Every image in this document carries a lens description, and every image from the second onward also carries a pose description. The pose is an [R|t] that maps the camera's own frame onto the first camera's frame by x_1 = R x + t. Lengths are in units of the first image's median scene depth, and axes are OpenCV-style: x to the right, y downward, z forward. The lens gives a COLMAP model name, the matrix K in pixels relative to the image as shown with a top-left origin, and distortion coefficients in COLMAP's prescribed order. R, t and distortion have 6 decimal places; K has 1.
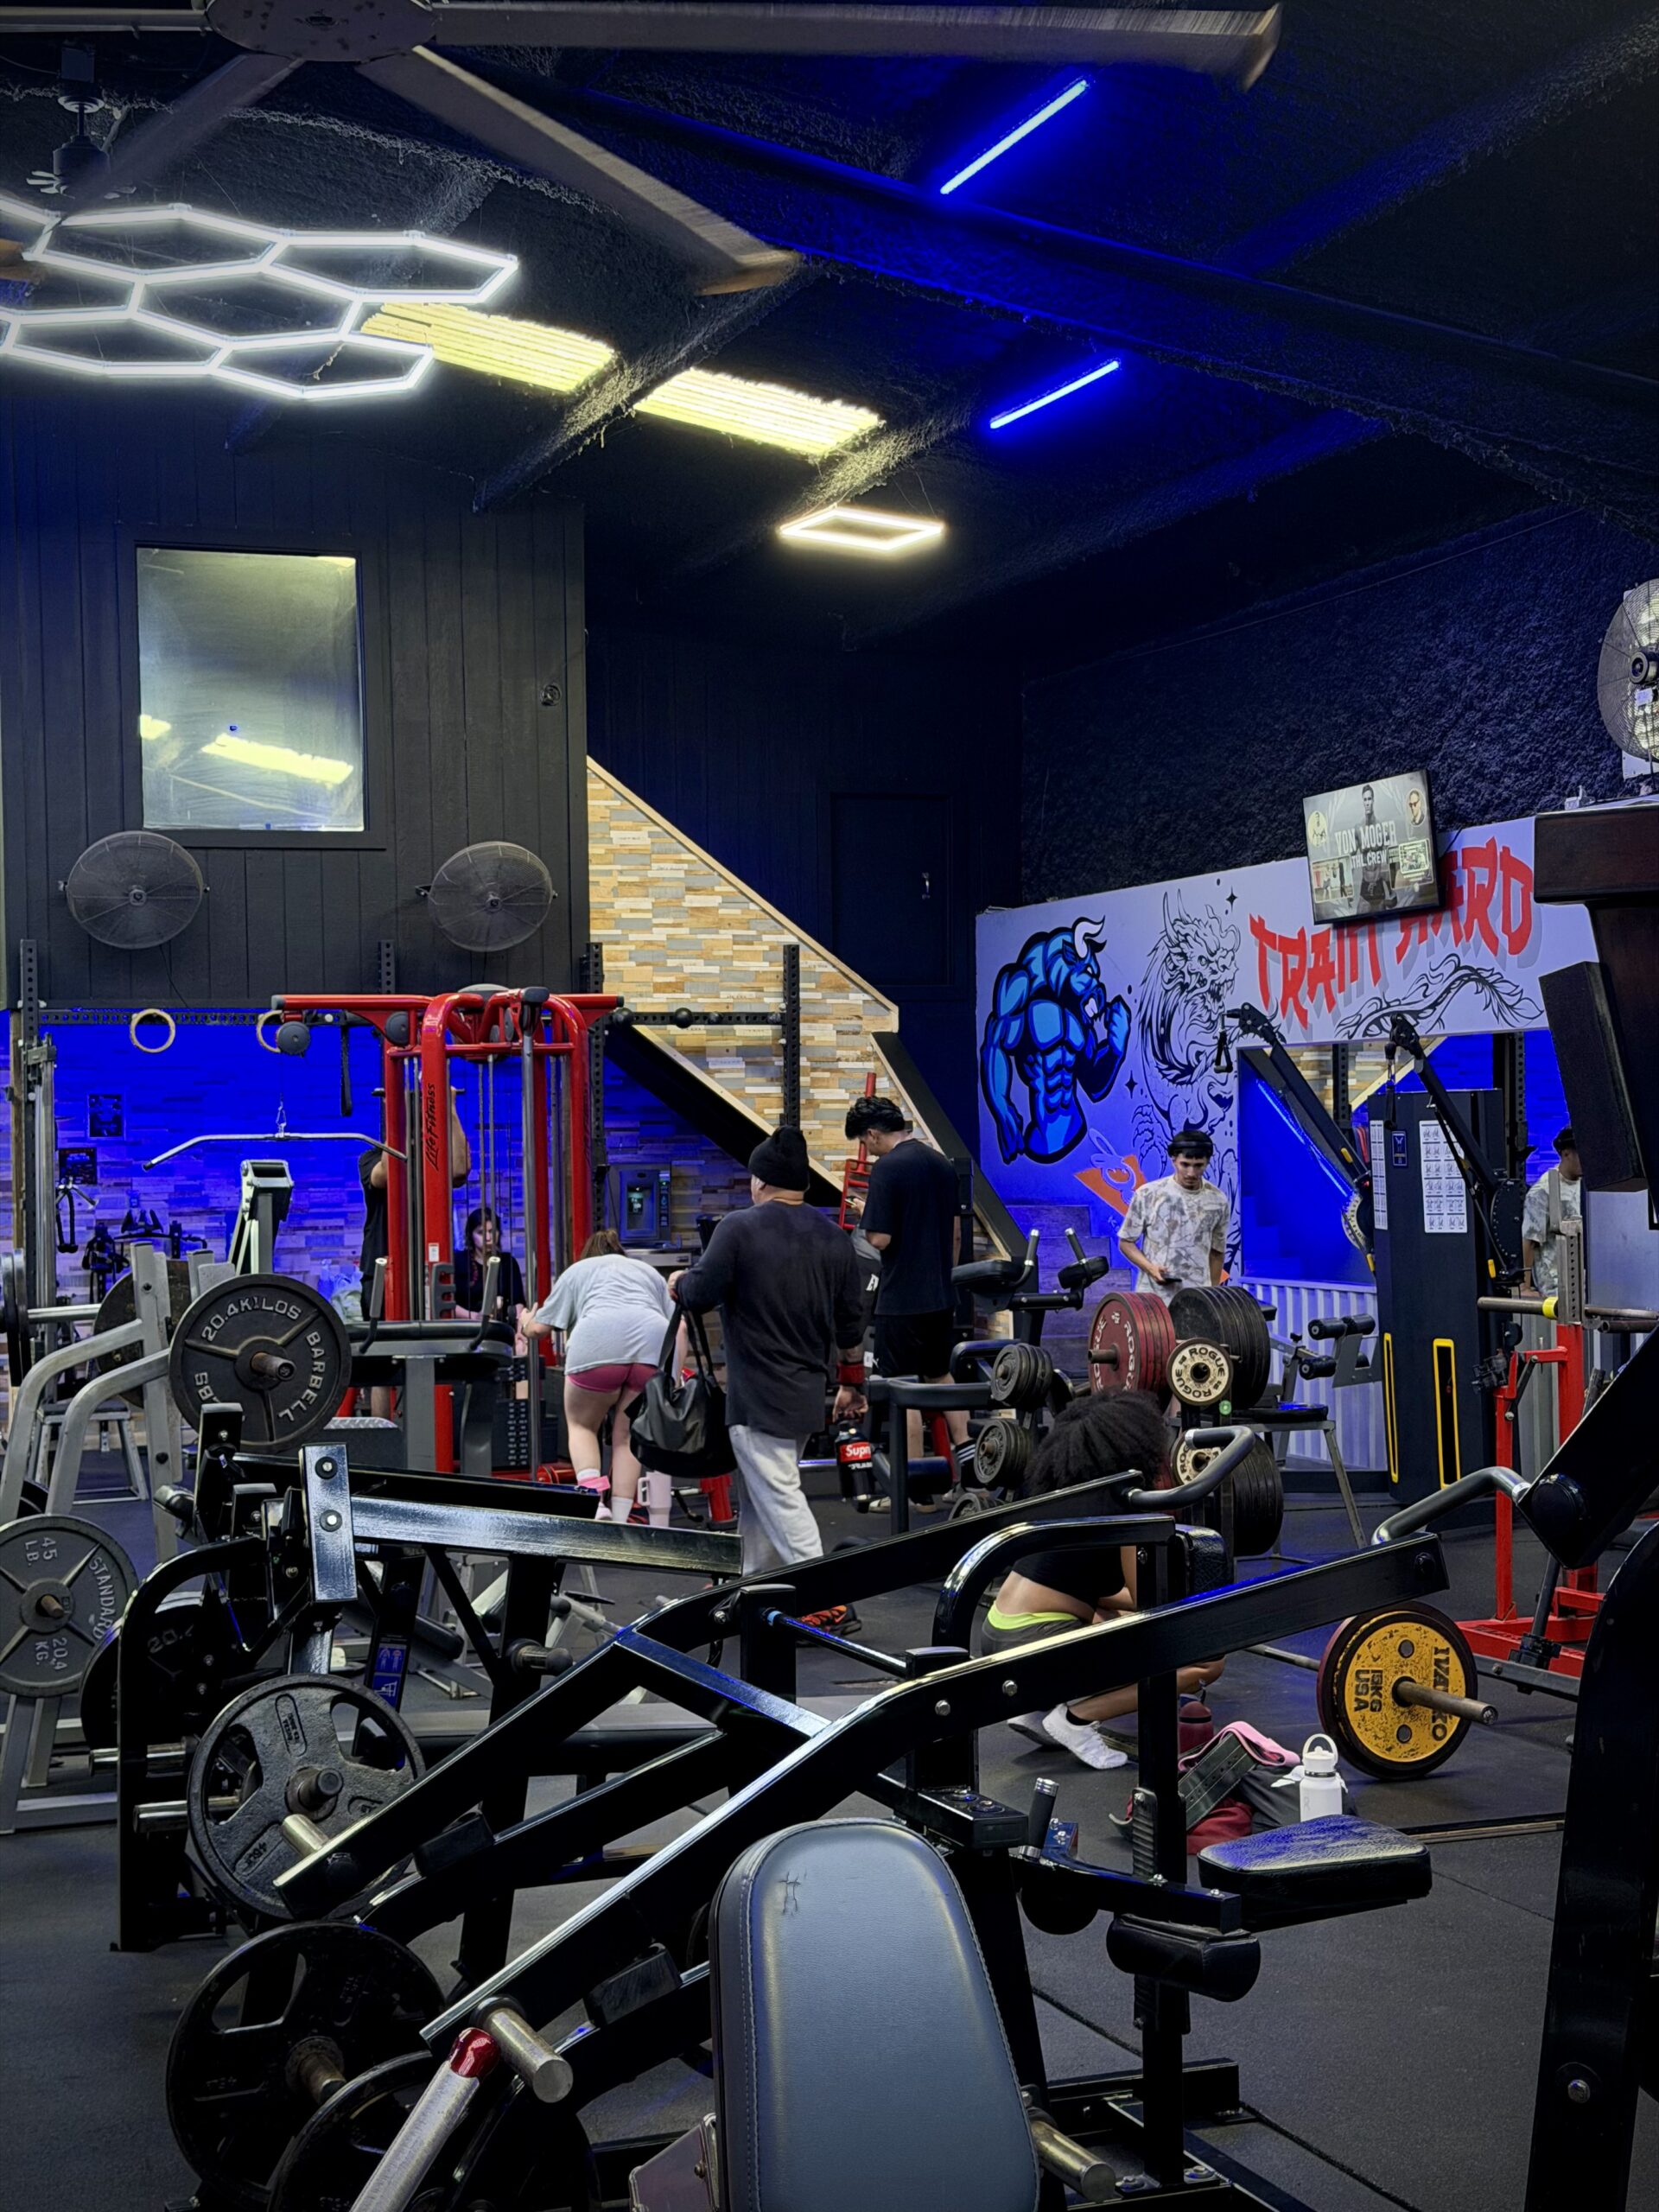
lens RADIAL K [[3005.0, 0, 827.9], [0, 3005.0, 1103.9], [0, 0, 1]] dist [0.030066, 0.000000]
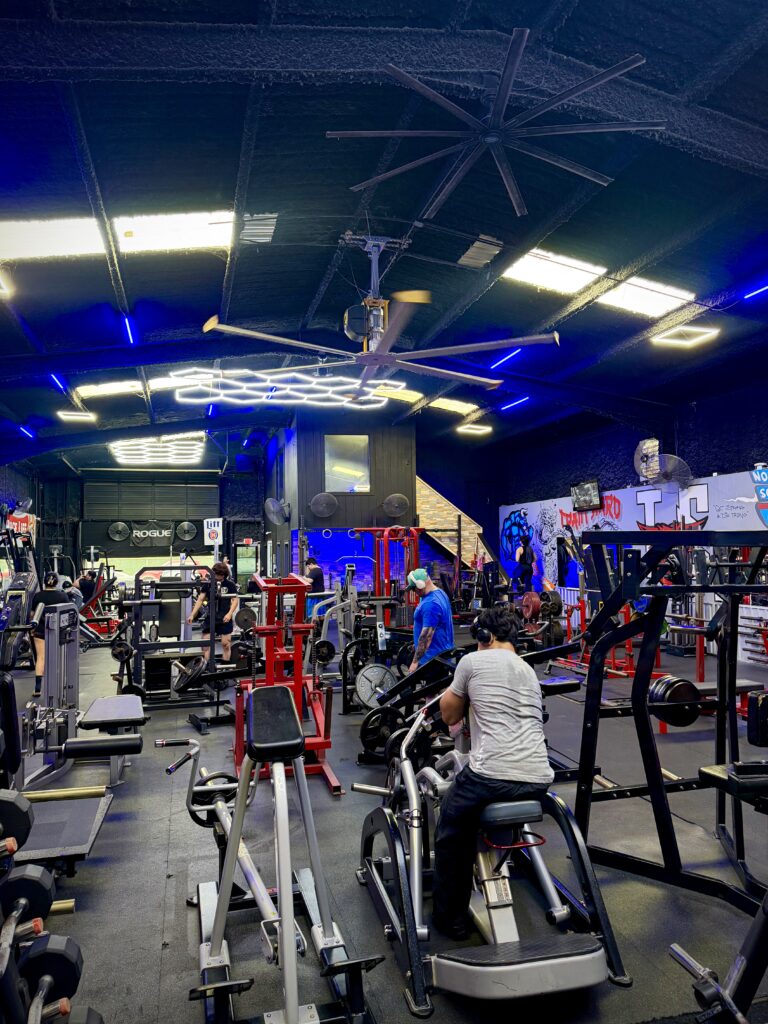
lens RADIAL K [[705.7, 0, 381.5], [0, 705.7, 506.1], [0, 0, 1]] dist [0.036561, 0.001445]
pose [[0.993105, -0.002021, -0.117210, -0.003833], [-0.003552, 0.998873, -0.047321, -0.014461], [0.117173, 0.047411, 0.991979, -0.113510]]
